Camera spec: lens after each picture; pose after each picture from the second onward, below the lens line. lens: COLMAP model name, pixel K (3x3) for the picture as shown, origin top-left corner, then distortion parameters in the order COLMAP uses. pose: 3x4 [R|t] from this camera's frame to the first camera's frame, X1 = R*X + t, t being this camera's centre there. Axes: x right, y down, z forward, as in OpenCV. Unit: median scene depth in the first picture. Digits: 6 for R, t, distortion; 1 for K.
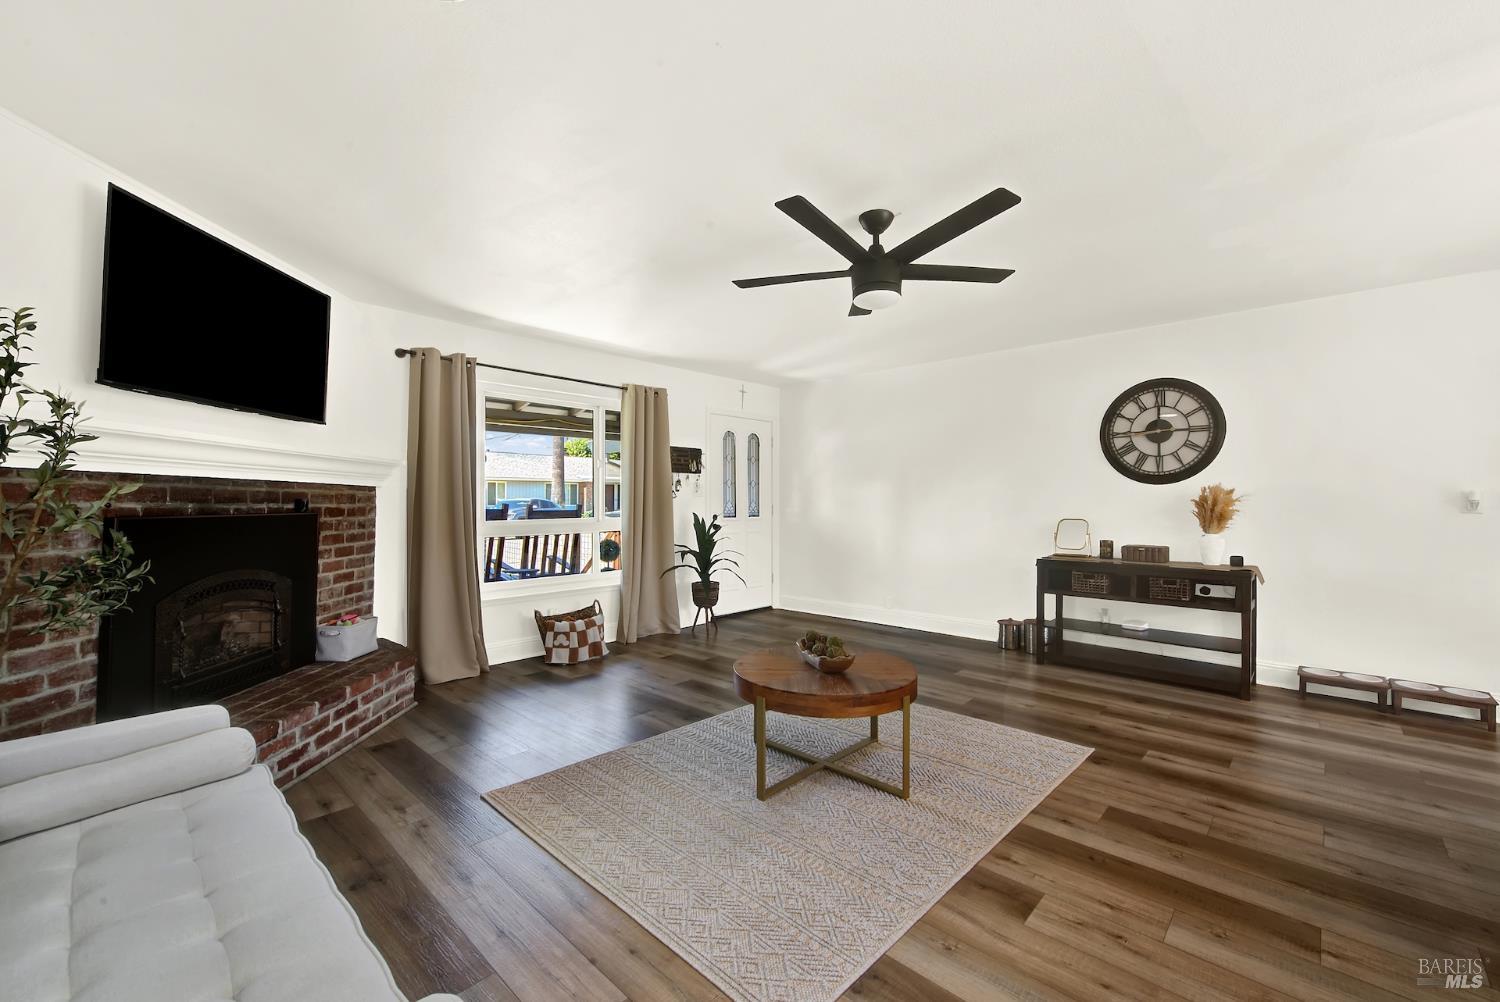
lens RADIAL K [[597.3, 0, 755.5], [0, 597.3, 505.0], [0, 0, 1]] dist [0.000306, -0.000980]
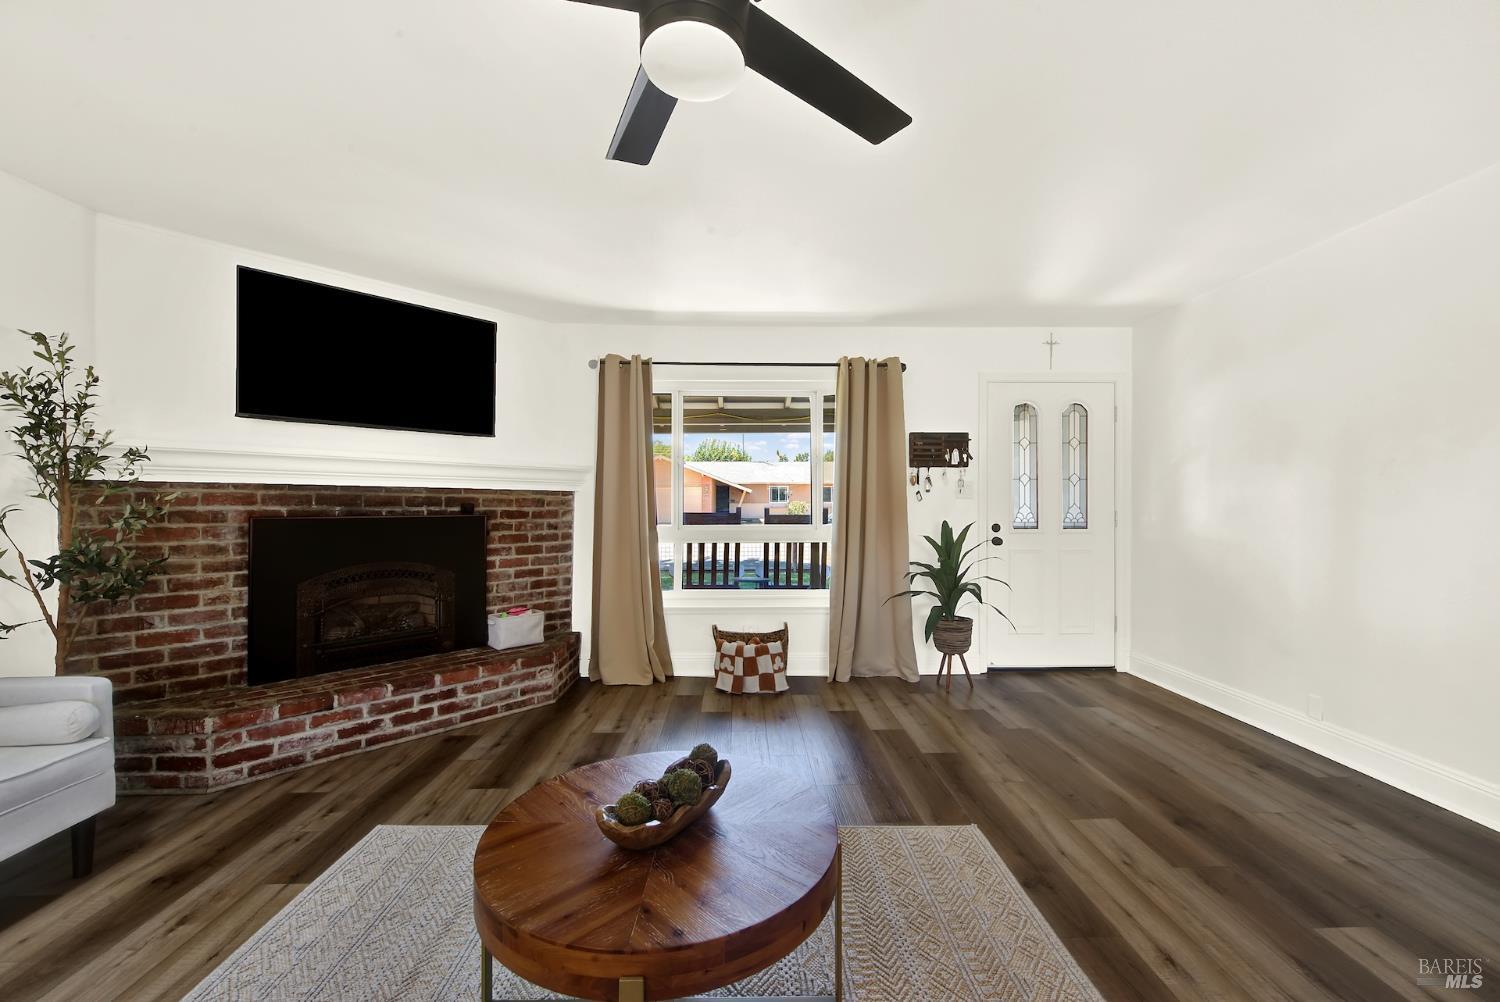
lens RADIAL K [[595.8, 0, 759.2], [0, 595.8, 507.1], [0, 0, 1]] dist [0.003648, -0.004257]
pose [[0.709428, 0.003412, -0.704770, 0.400575], [-0.004559, 0.999990, 0.000252, -0.004425], [0.704763, 0.003034, 0.709436, 0.513510]]
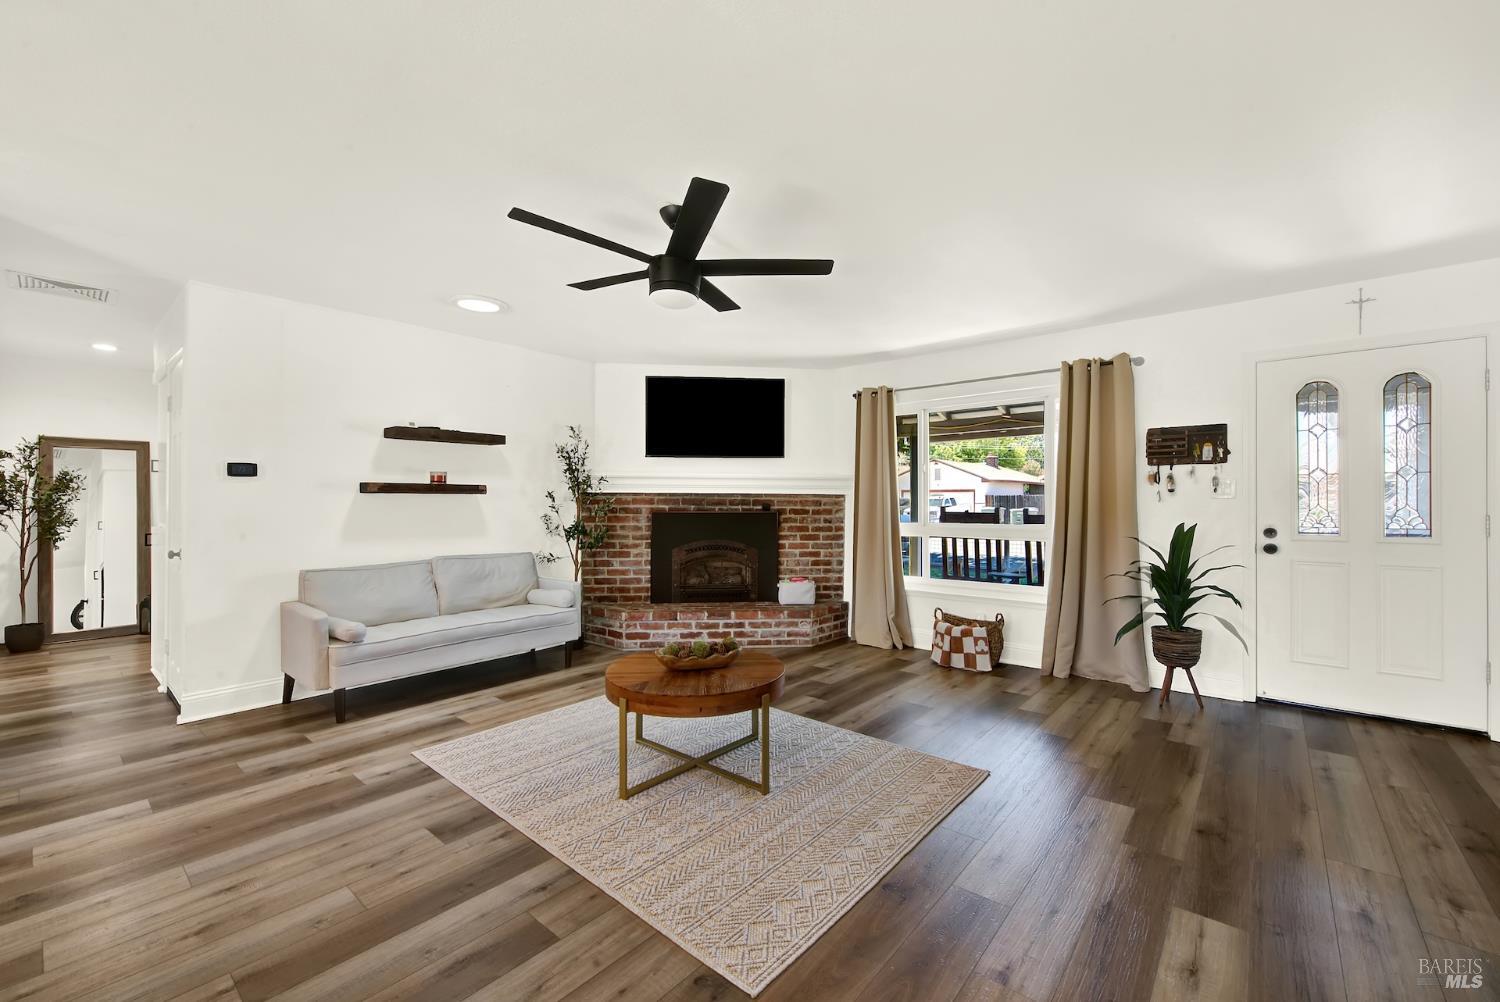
lens RADIAL K [[609.0, 0, 770.6], [0, 609.0, 502.4], [0, 0, 1]] dist [0.000998, -0.002460]
pose [[0.073708, -0.002405, -0.997277, 0.871848], [-0.007611, 0.999967, -0.002974, -0.007043], [0.997251, 0.007809, 0.073687, 0.782825]]
